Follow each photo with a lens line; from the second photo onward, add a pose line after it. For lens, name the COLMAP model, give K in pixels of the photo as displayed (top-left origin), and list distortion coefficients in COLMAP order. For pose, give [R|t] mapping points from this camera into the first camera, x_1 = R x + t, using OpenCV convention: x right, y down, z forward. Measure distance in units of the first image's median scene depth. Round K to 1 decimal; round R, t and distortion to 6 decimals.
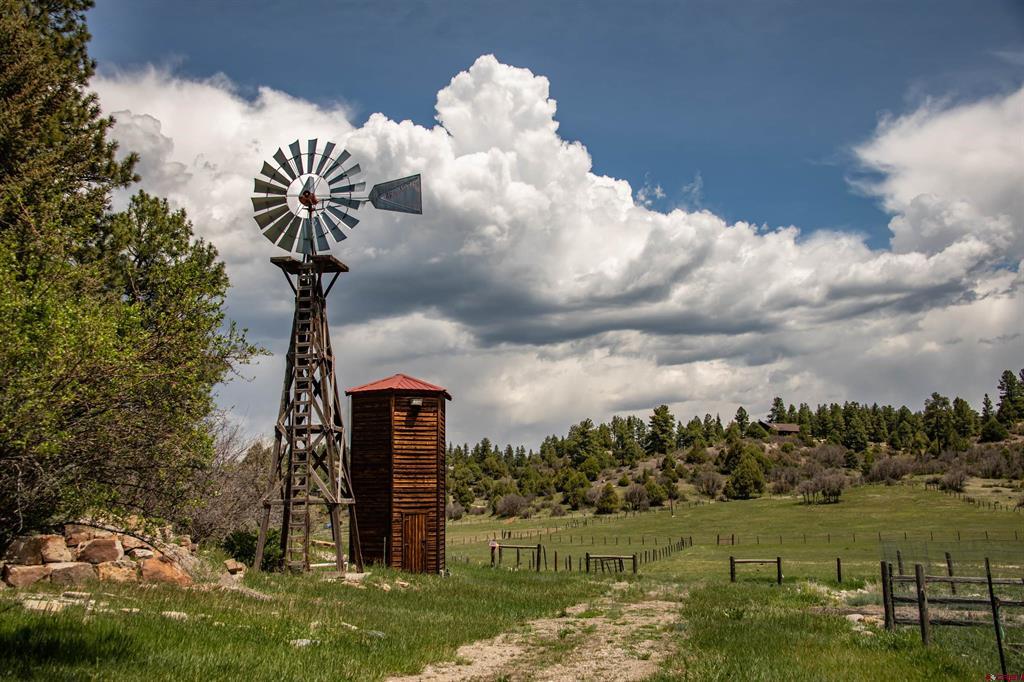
lens RADIAL K [[1046.5, 0, 491.9], [0, 1046.5, 338.7], [0, 0, 1]] dist [0.063972, 0.000000]
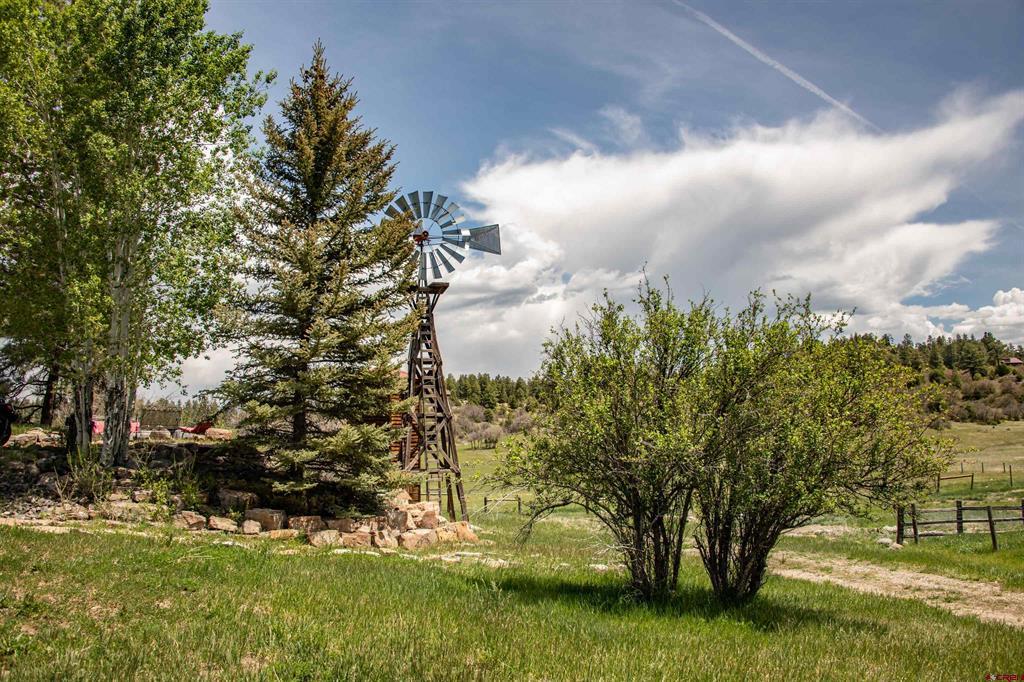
lens RADIAL K [[819.3, 0, 510.1], [0, 819.3, 338.6], [0, 0, 1]] dist [-0.046069, 0.001974]
pose [[0.924082, 0.036535, 0.380444, -0.368325], [-0.045356, 0.998869, 0.014245, -0.022486], [-0.379494, -0.030419, 0.924694, 0.021808]]
